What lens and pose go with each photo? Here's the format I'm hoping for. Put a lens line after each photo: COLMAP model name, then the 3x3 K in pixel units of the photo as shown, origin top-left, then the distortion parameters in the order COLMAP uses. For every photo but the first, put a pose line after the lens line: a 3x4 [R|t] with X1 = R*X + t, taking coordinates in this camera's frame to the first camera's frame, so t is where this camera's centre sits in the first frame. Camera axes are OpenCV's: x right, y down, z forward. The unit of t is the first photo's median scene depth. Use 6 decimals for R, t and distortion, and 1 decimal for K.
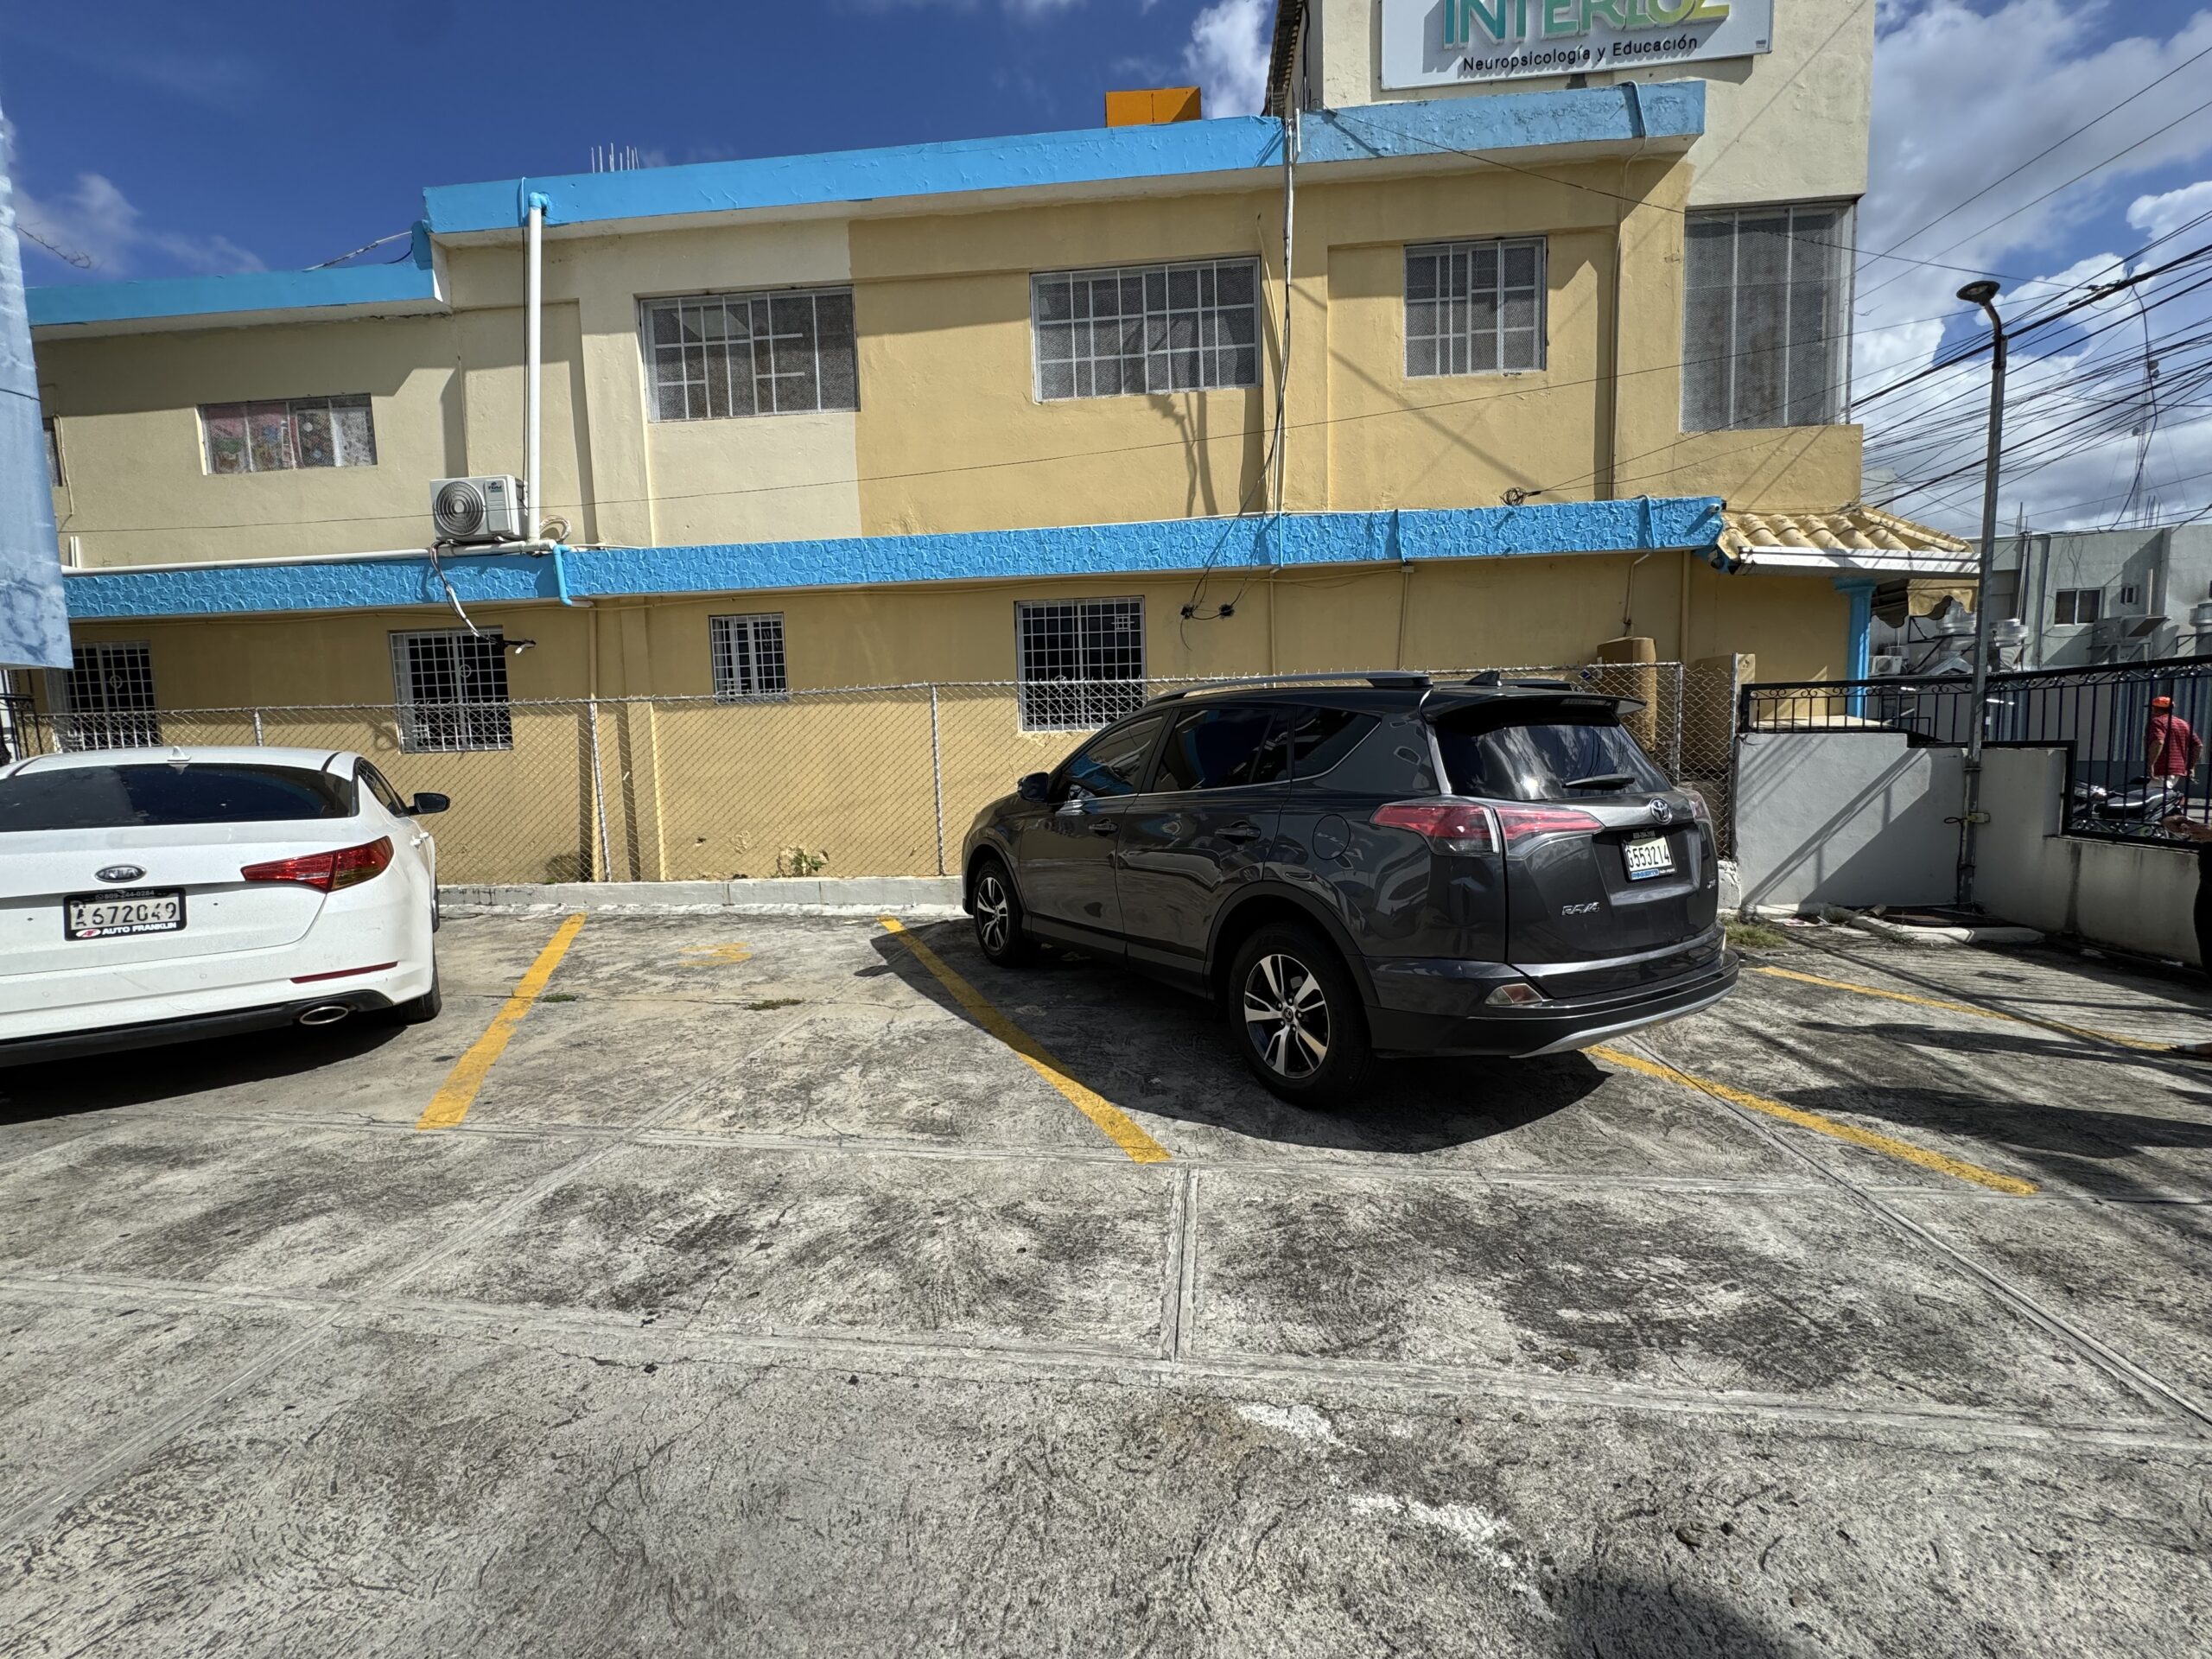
lens RADIAL K [[884.6, 0, 1104.1], [0, 884.6, 821.8], [0, 0, 1]] dist [-0.002975, 0.001115]
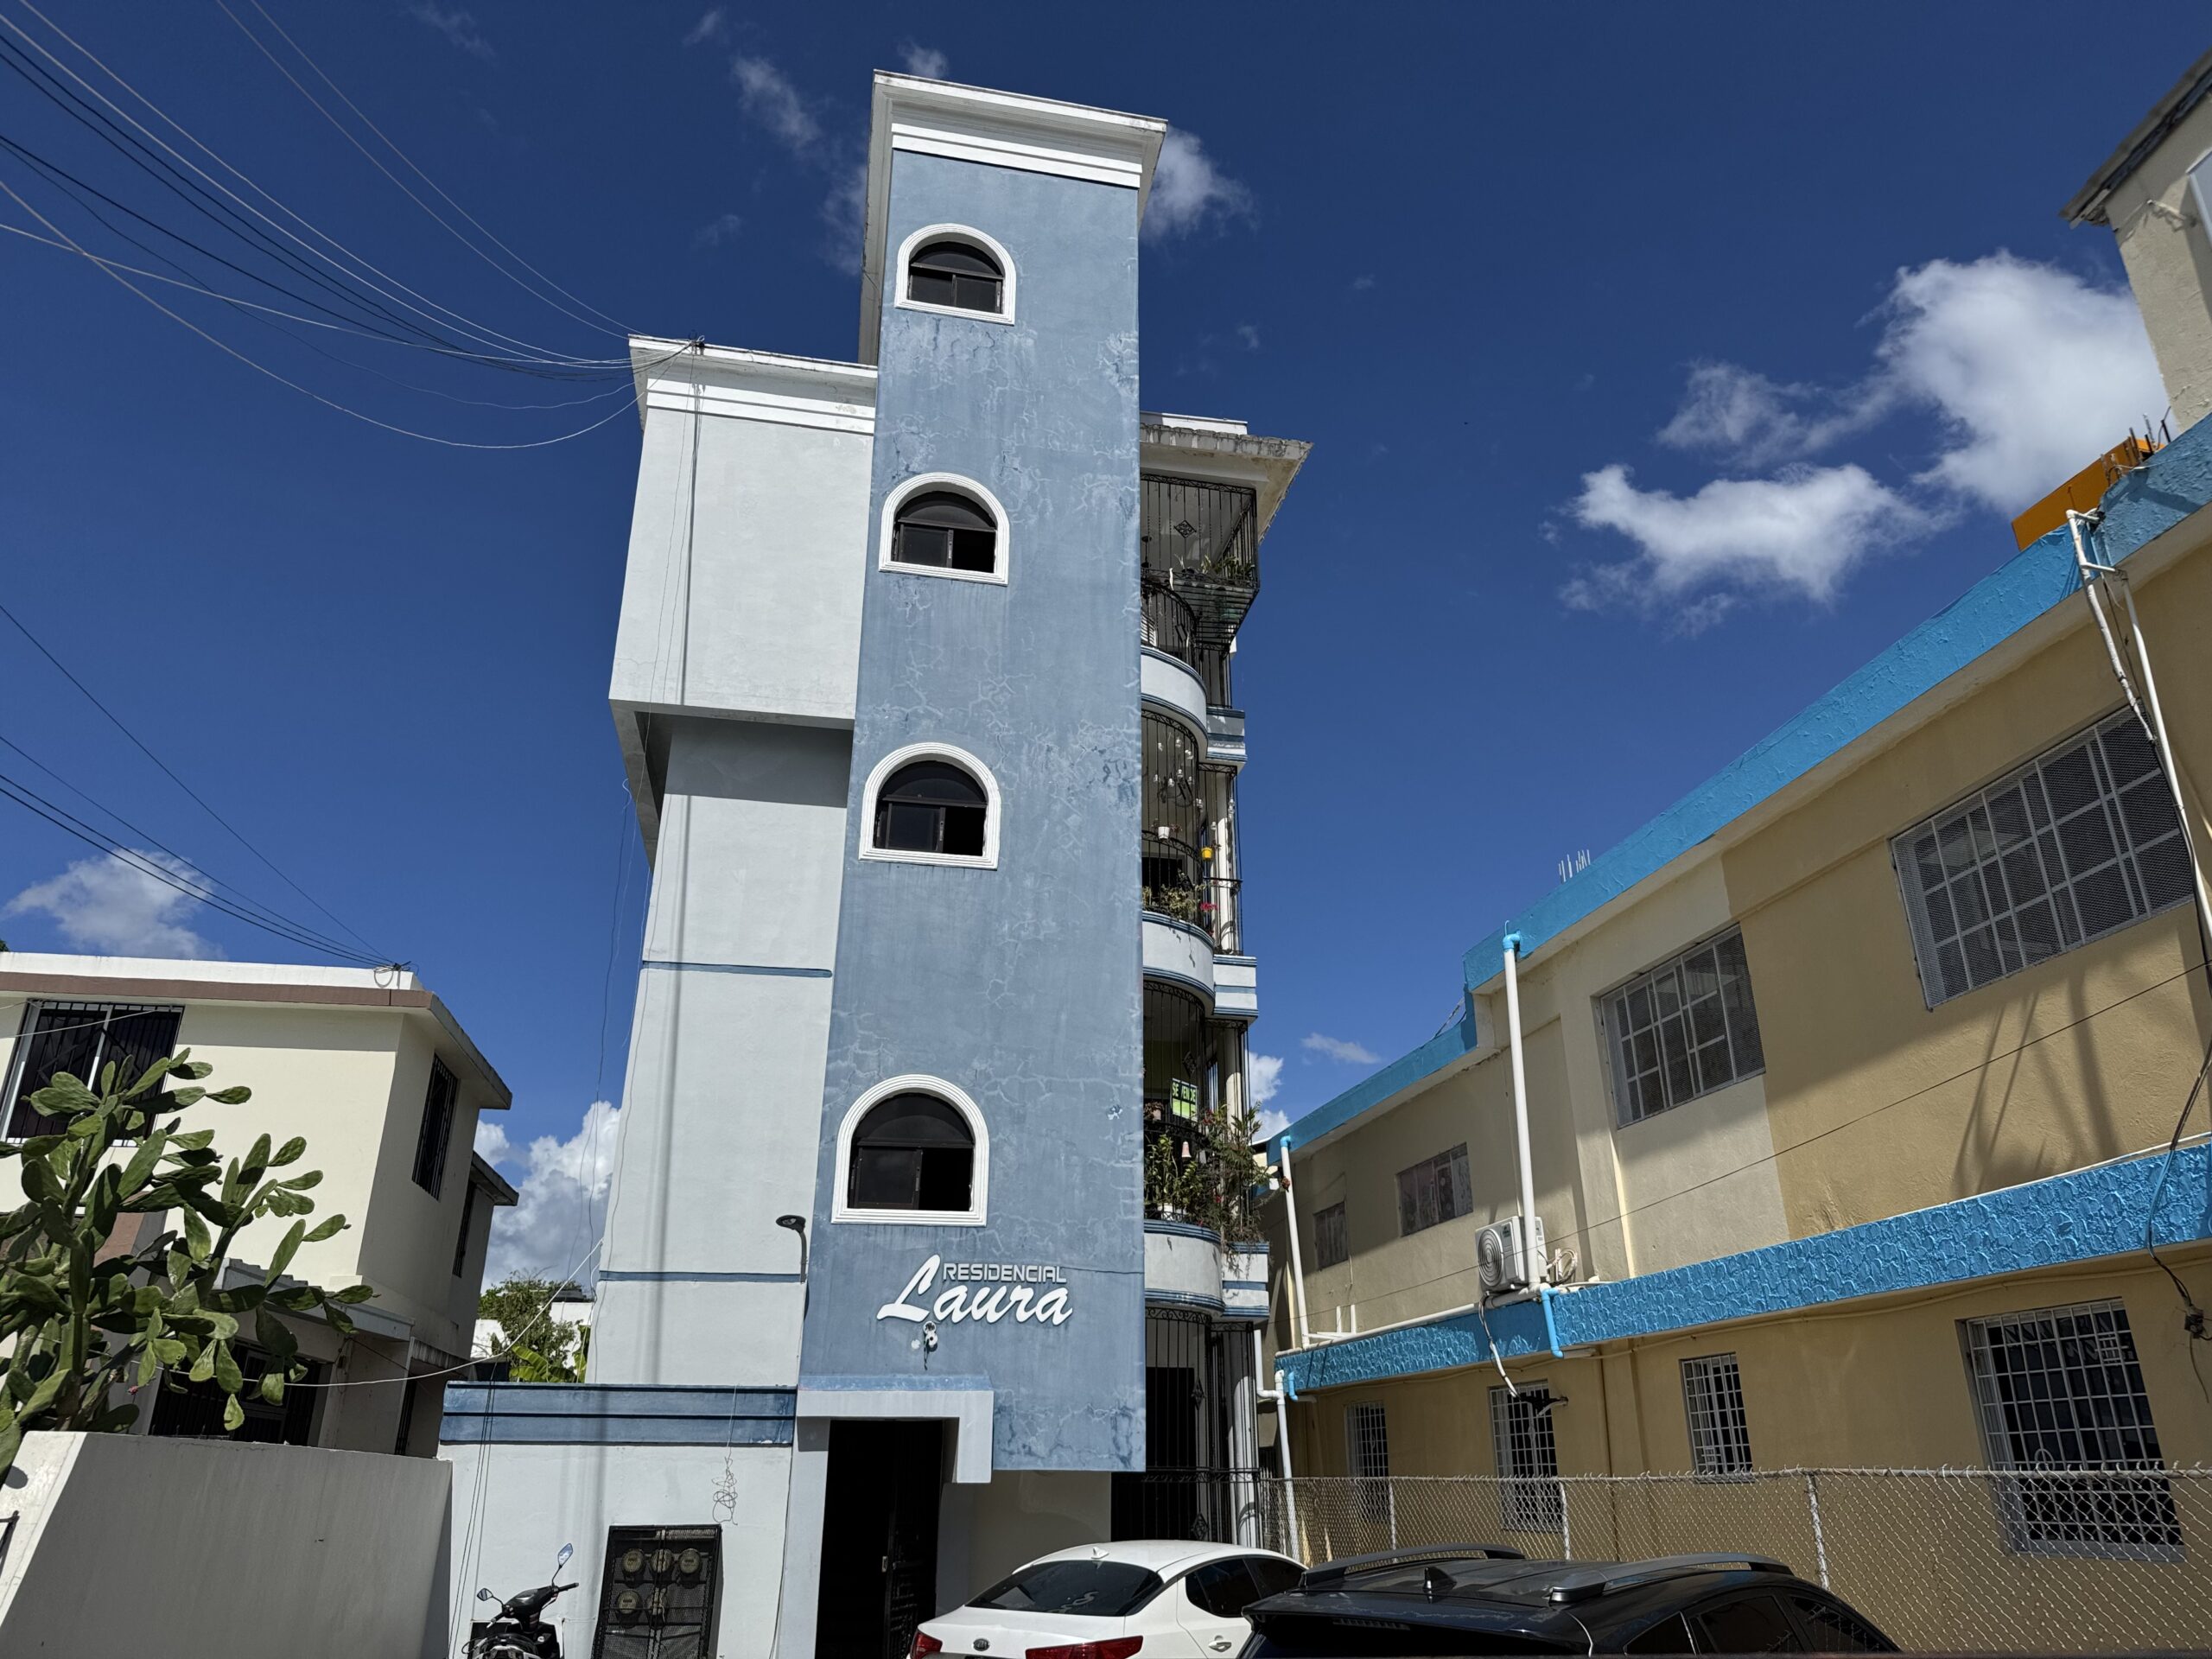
lens RADIAL K [[1540.1, 0, 1103.9], [0, 1540.1, 824.2], [0, 0, 1]] dist [-0.007948, -0.003920]
pose [[0.306292, -0.352747, -0.884169, 0.791866], [-0.087771, 0.914389, -0.395209, -0.090283], [0.947882, 0.198654, 0.249109, 0.095517]]
